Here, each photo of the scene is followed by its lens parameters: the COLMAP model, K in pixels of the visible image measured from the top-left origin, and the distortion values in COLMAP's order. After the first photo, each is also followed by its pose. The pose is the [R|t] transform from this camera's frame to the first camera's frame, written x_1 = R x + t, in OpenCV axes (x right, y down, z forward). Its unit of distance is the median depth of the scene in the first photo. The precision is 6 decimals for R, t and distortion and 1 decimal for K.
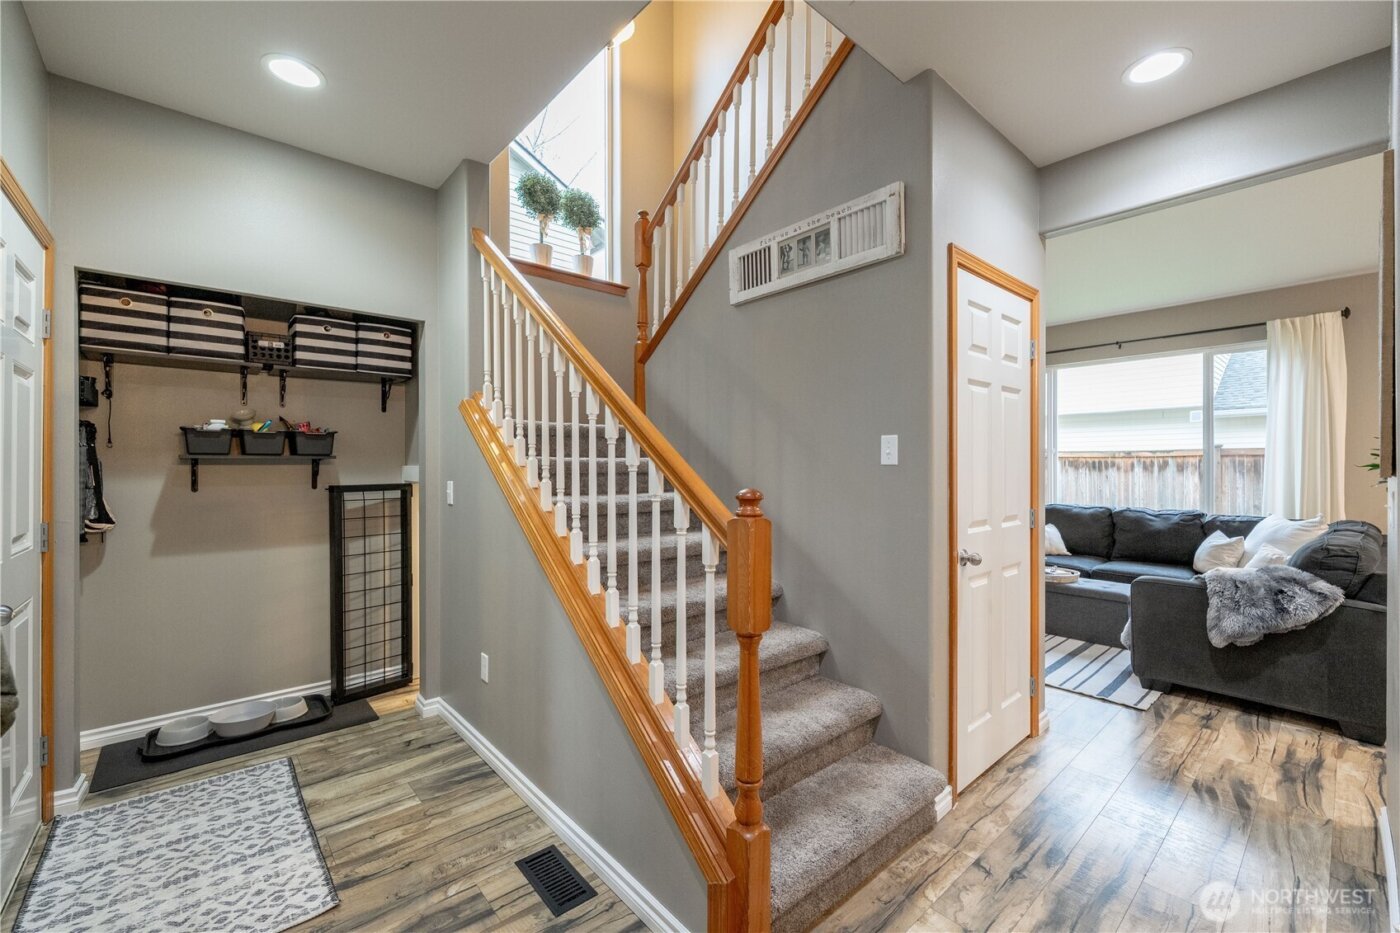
lens RADIAL K [[573.1, 0, 702.0], [0, 573.1, 466.4], [0, 0, 1]] dist [-0.002923, 0.000348]
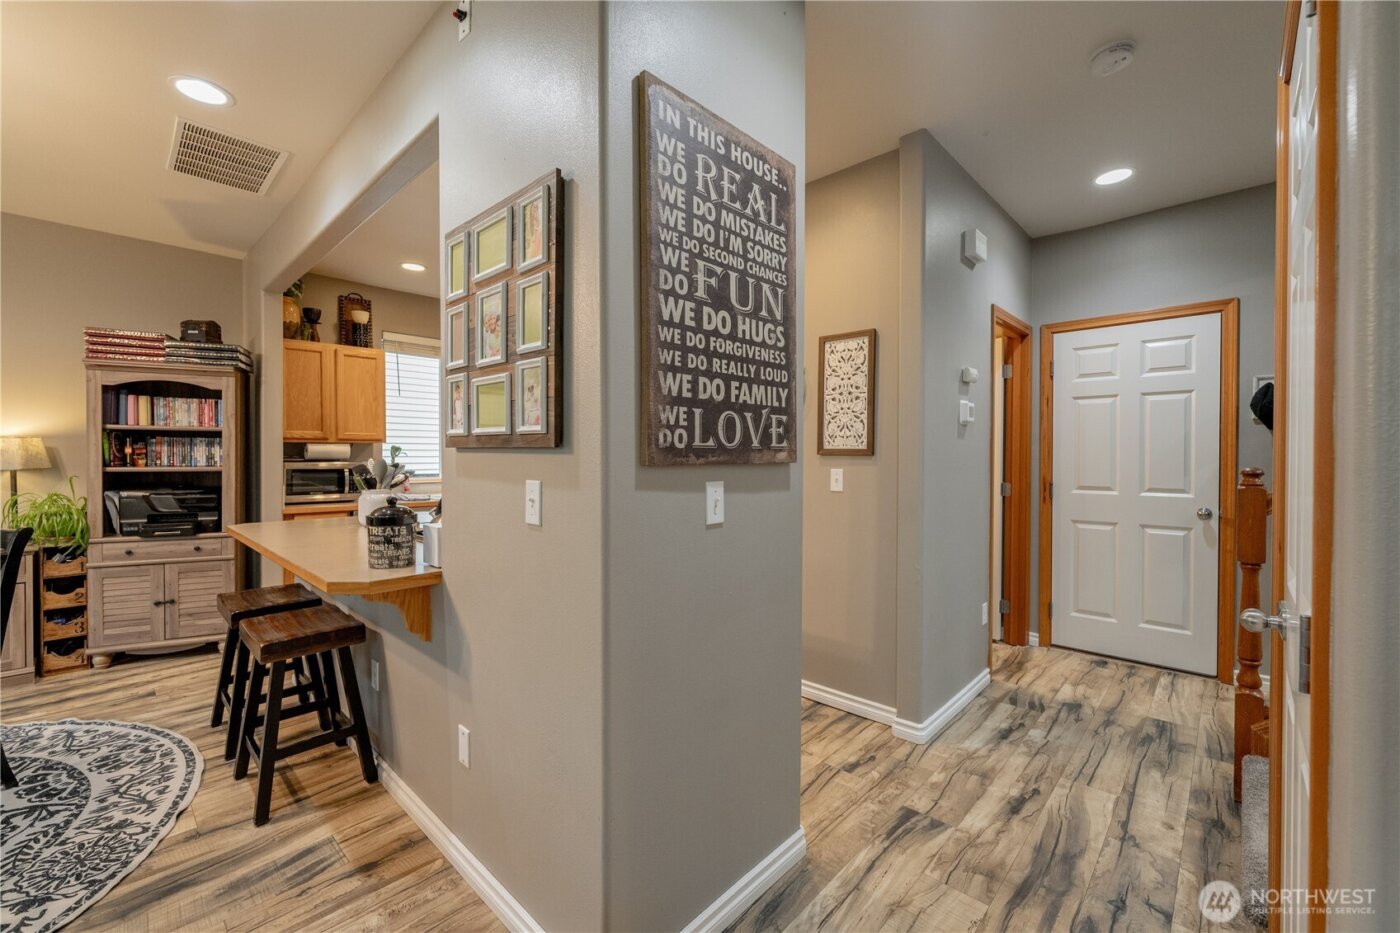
lens RADIAL K [[573.1, 0, 704.0], [0, 573.1, 465.4], [0, 0, 1]] dist [-0.002923, 0.000348]
pose [[-0.995126, 0.000467, -0.098607, 0.531313], [-0.001064, 0.999880, 0.015473, 0.002754], [0.098602, 0.015503, -0.995006, 0.749877]]
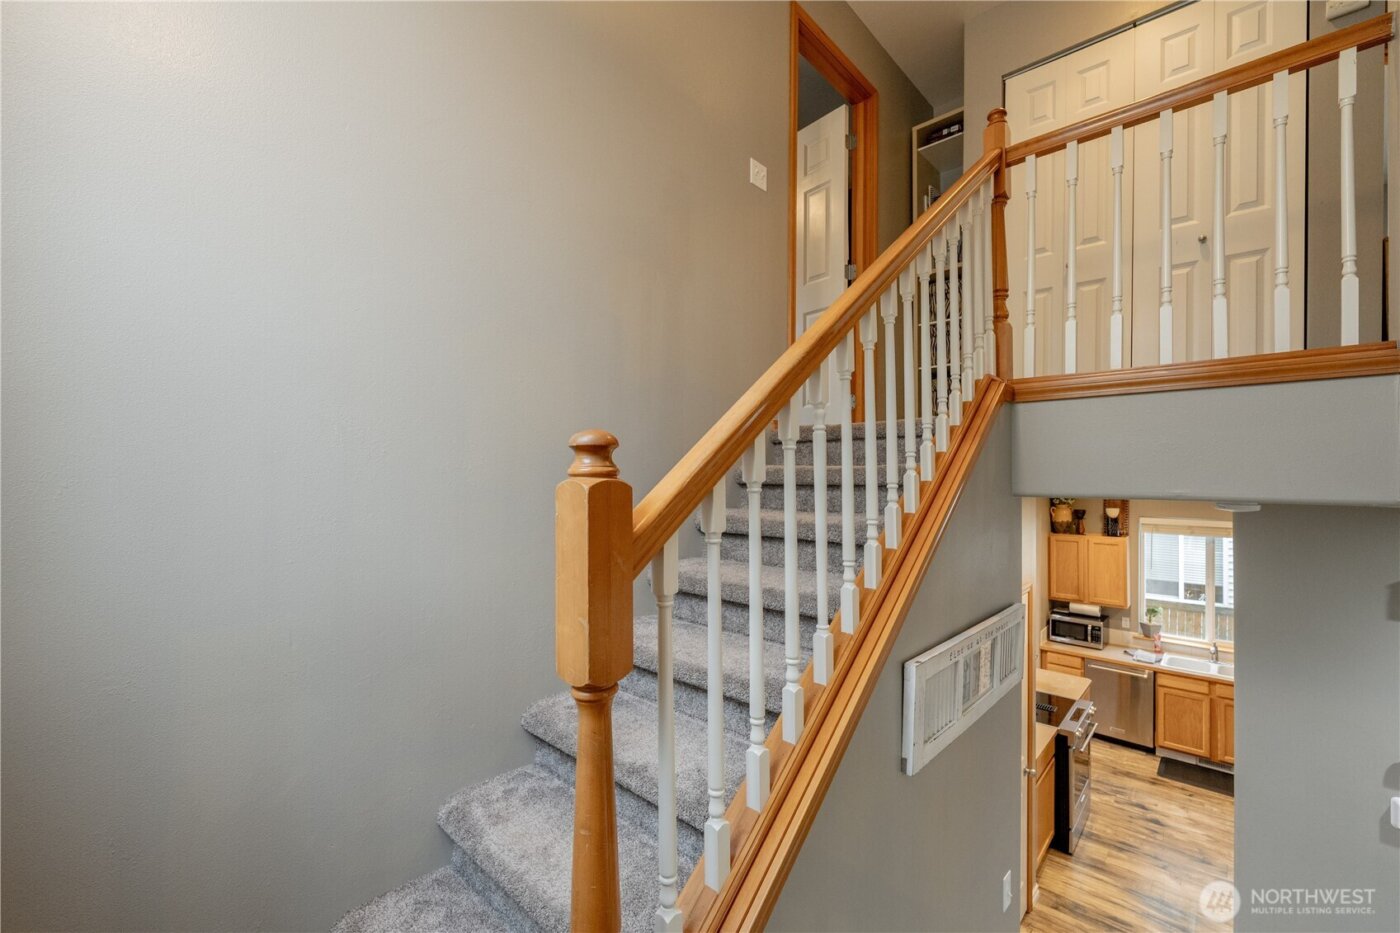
lens RADIAL K [[573.1, 0, 729.4], [0, 573.1, 464.2], [0, 0, 1]] dist [-0.002923, 0.000348]
pose [[-0.129542, 0.021653, 0.991338, -0.259388], [-0.013617, 0.999628, -0.023613, -0.333115], [-0.991480, -0.016558, -0.129199, 0.777224]]
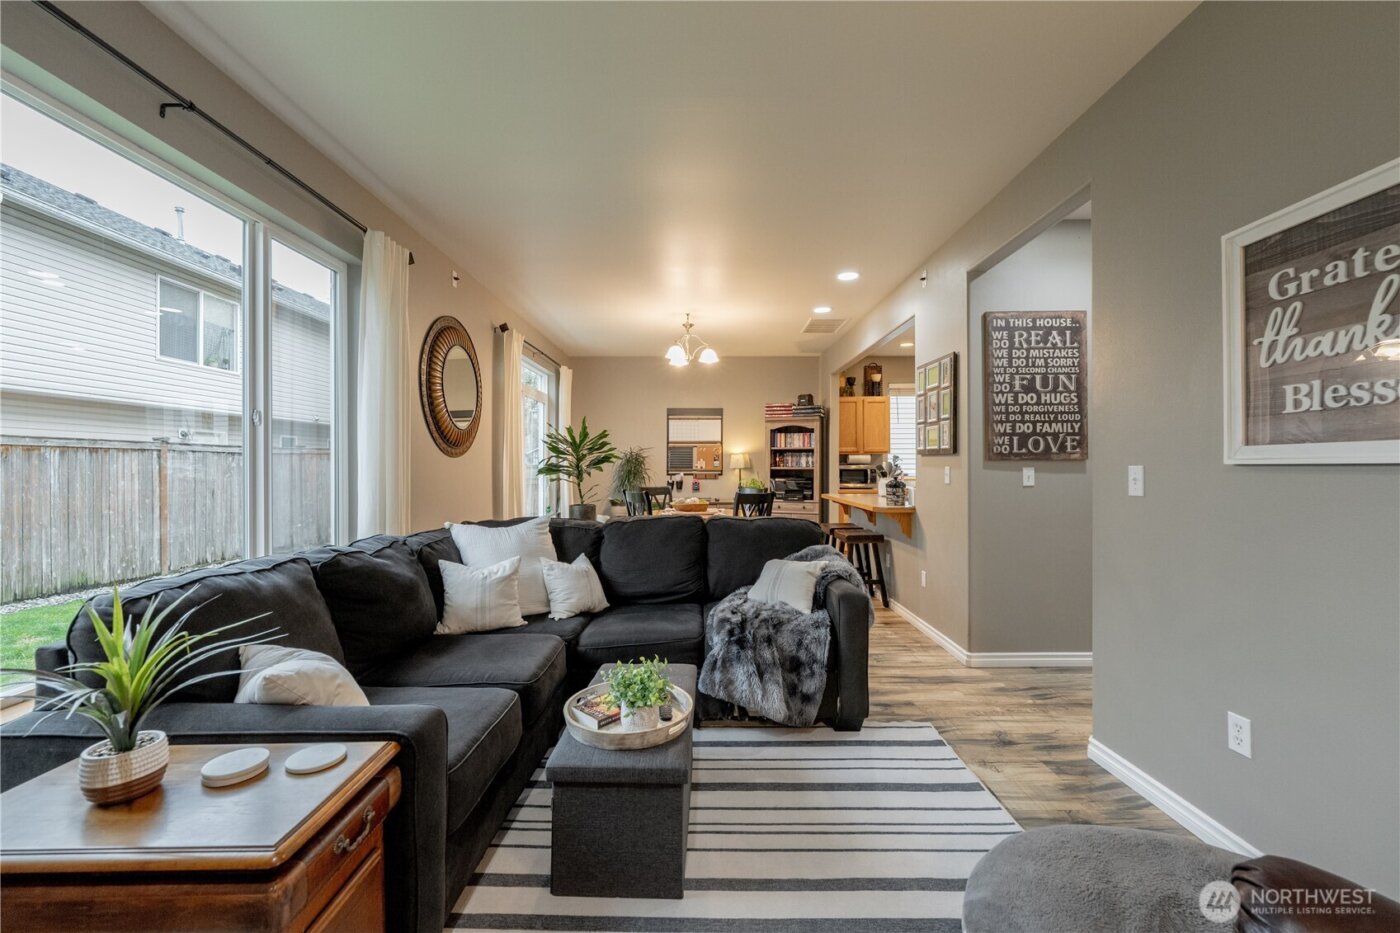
lens RADIAL K [[573.1, 0, 691.0], [0, 573.1, 466.6], [0, 0, 1]] dist [-0.002923, 0.000348]
pose [[-0.741978, 0.001712, 0.670422, 0.305458], [0.002958, 0.999995, 0.000720, 0.014594], [-0.670417, 0.002517, -0.741980, 1.308808]]
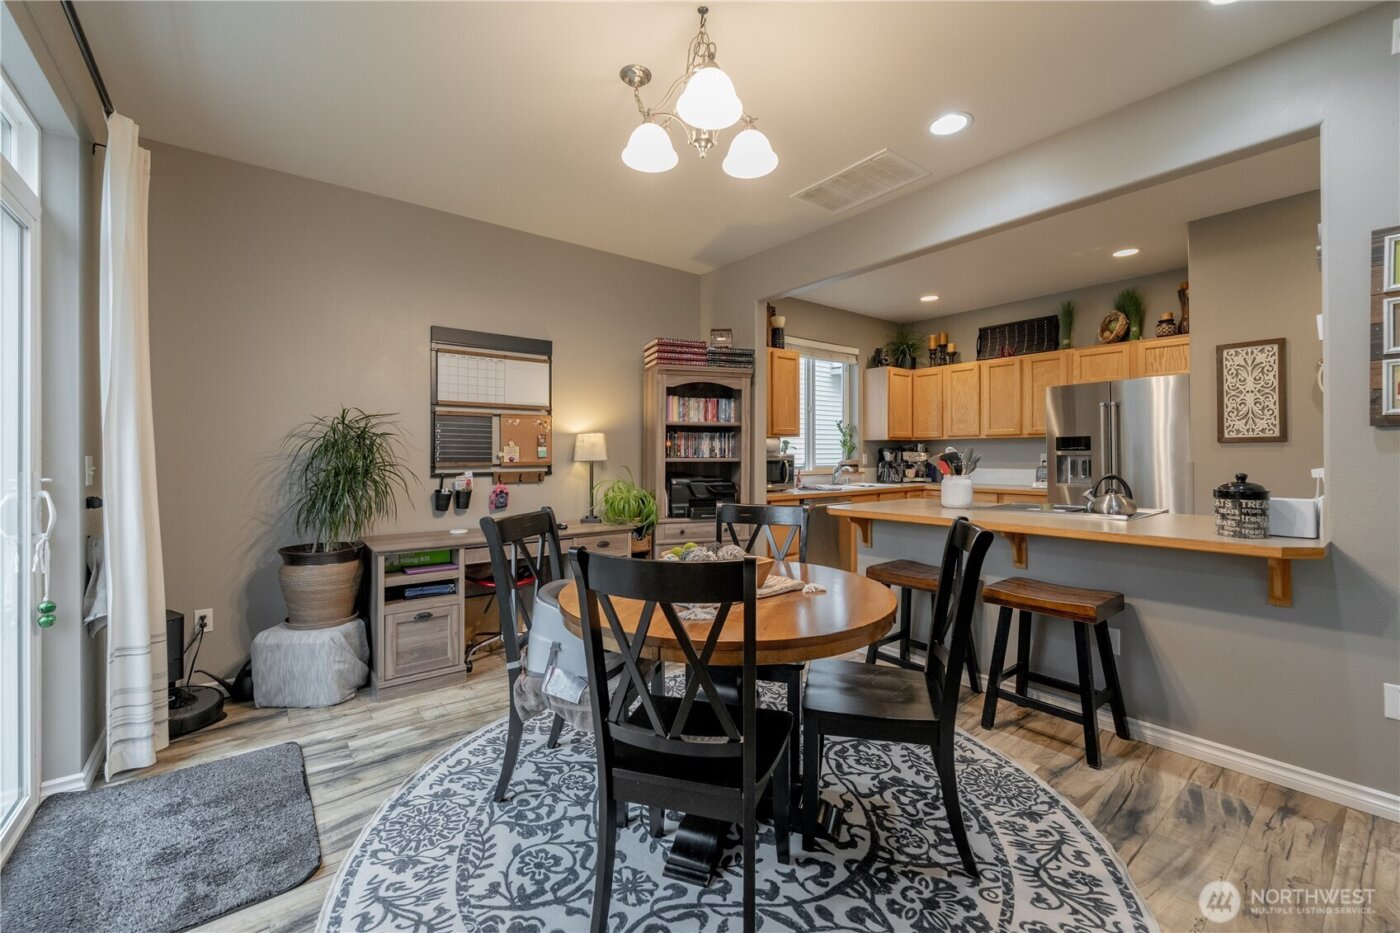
lens RADIAL K [[573.1, 0, 696.6], [0, 573.1, 453.8], [0, 0, 1]] dist [-0.002923, 0.000348]
pose [[-0.998639, 0.007829, 0.051559, 1.164782], [0.007615, 0.999962, -0.004339, 0.016011], [-0.051591, -0.003941, -0.998661, 0.794899]]
